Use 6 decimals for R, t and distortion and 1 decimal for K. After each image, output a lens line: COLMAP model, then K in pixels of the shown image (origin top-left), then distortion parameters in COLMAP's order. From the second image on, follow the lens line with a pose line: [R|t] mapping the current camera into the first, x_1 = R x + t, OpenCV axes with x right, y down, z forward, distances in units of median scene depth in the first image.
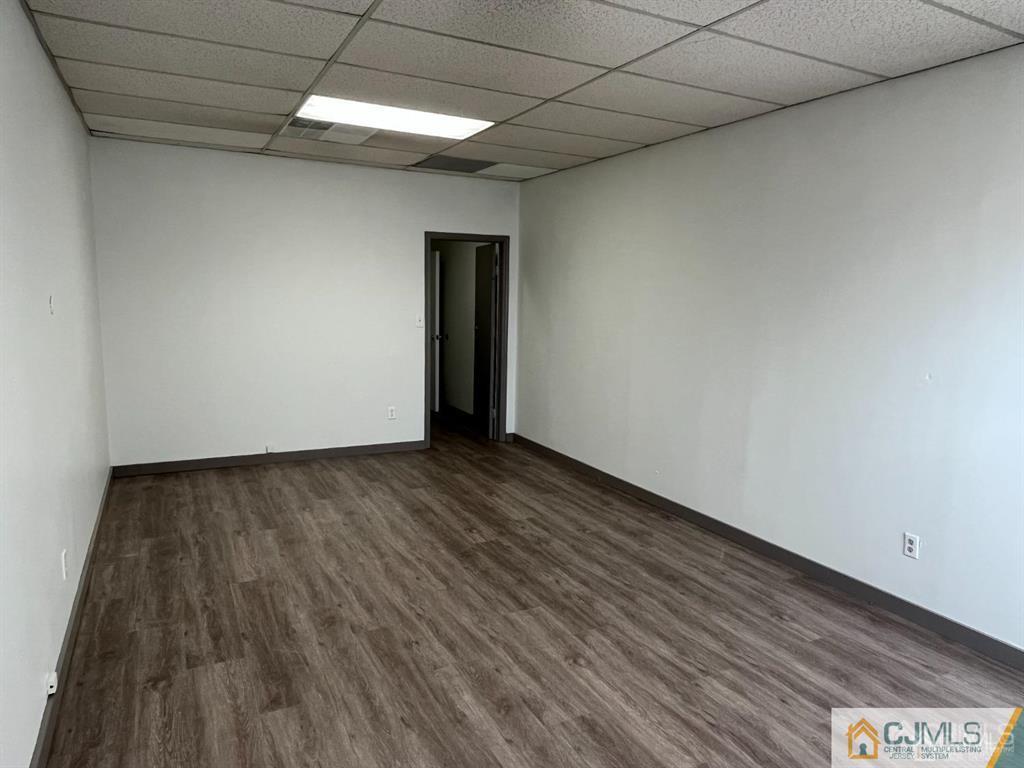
lens RADIAL K [[661.9, 0, 512.0], [0, 661.9, 384.0], [0, 0, 1]] dist [-0.004017, -0.004057]
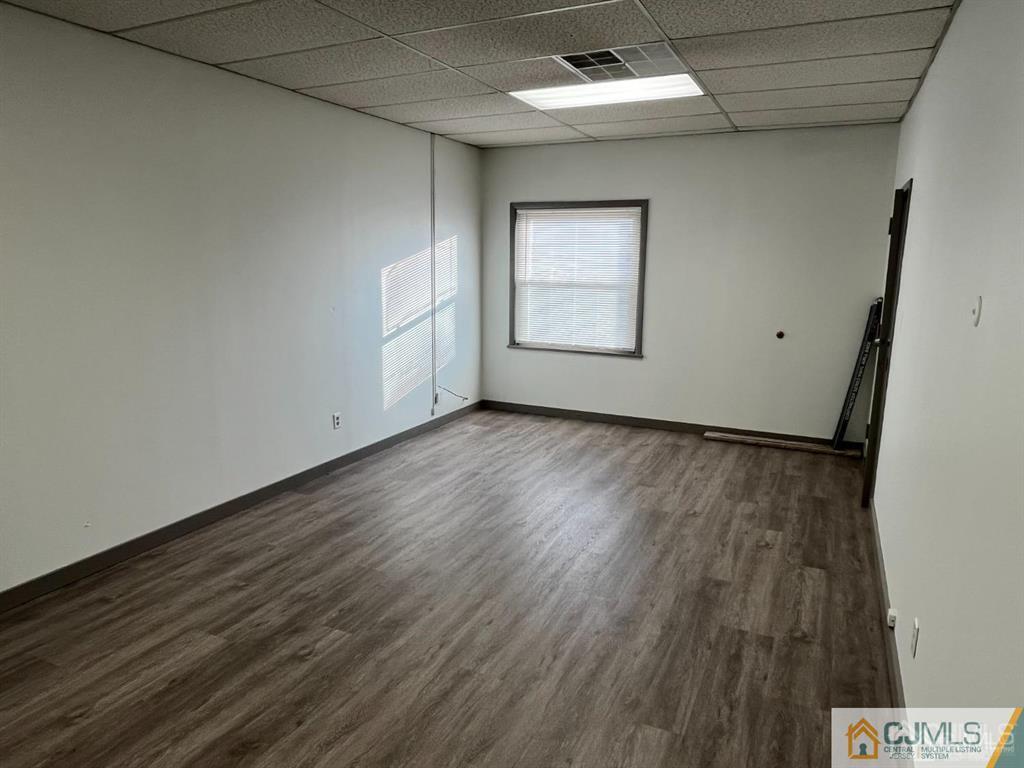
lens RADIAL K [[661.9, 0, 512.0], [0, 661.9, 384.0], [0, 0, 1]] dist [-0.004017, -0.004057]
pose [[-0.595029, -0.178750, 0.783574, -0.748677], [0.093693, 0.952879, 0.288520, -0.219405], [-0.798224, 0.245093, -0.550243, 1.362644]]
